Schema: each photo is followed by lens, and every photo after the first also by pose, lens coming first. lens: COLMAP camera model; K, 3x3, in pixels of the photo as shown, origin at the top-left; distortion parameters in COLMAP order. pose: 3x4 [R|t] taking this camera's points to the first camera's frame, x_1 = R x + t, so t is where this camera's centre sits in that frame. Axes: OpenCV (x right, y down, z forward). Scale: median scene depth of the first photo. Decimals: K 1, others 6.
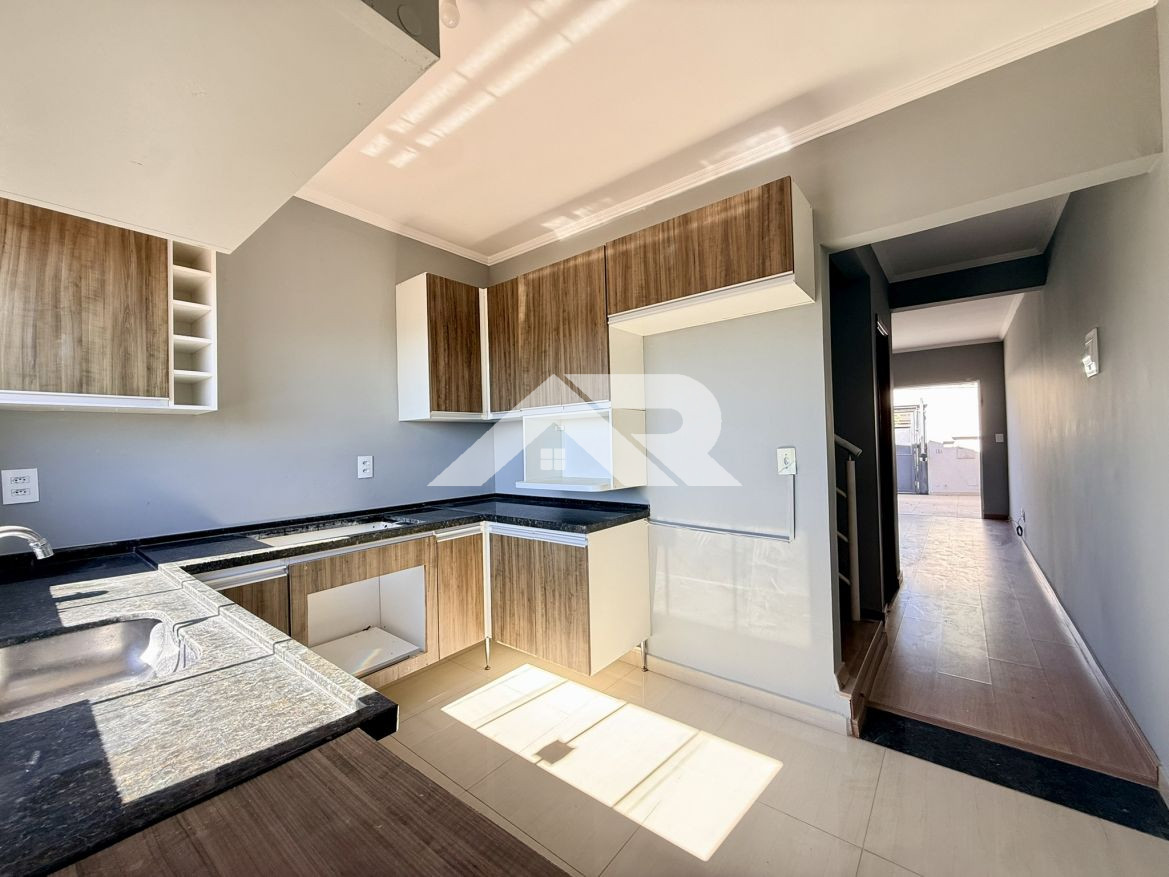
lens RADIAL K [[465.7, 0, 582.0], [0, 465.7, 438.2], [0, 0, 1]] dist [-0.000754, -0.000266]
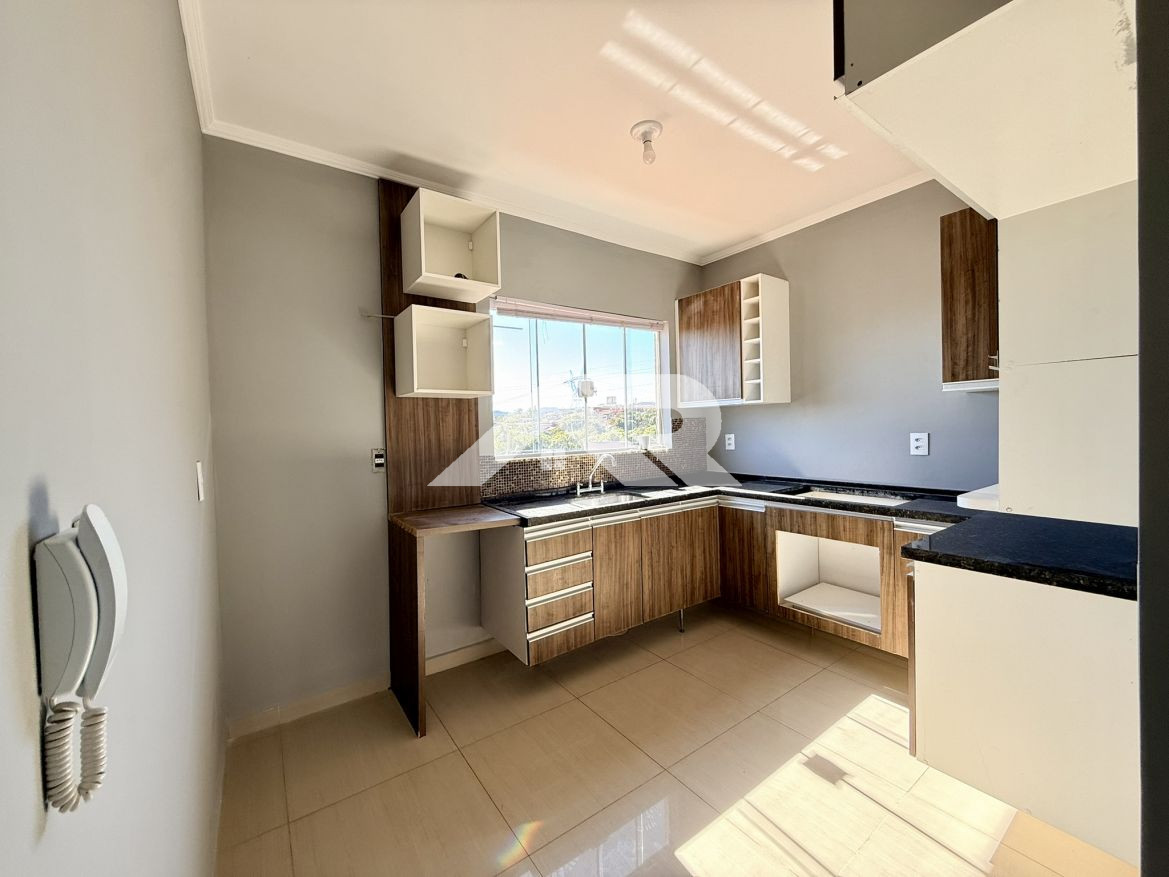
lens RADIAL K [[465.7, 0, 582.0], [0, 465.7, 438.2], [0, 0, 1]] dist [-0.000754, -0.000266]
pose [[-0.270952, 0.053076, -0.961129, 0.814173], [0.046553, 0.998033, 0.041990, -0.028928], [0.961467, -0.033366, -0.272890, 0.725313]]
